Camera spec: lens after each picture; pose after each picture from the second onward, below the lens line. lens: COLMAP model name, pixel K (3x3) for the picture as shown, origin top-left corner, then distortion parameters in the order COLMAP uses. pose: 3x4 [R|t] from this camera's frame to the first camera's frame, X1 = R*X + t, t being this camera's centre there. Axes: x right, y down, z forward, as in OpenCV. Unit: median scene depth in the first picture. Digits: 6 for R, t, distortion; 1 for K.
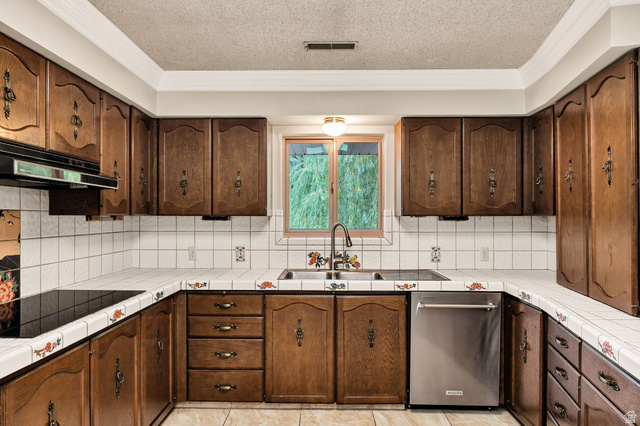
lens RADIAL K [[411.9, 0, 325.5], [0, 411.9, 217.6], [0, 0, 1]] dist [0.004757, 0.002413]
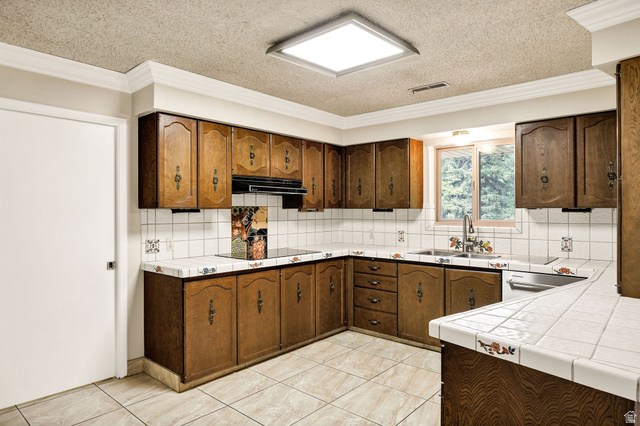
lens RADIAL K [[411.9, 0, 313.7], [0, 411.9, 211.2], [0, 0, 1]] dist [0.004757, 0.002413]
pose [[0.757111, -0.000642, -0.653286, 0.574140], [0.001518, 0.999999, 0.000776, 0.003044], [0.653284, -0.001580, 0.757111, -0.289818]]
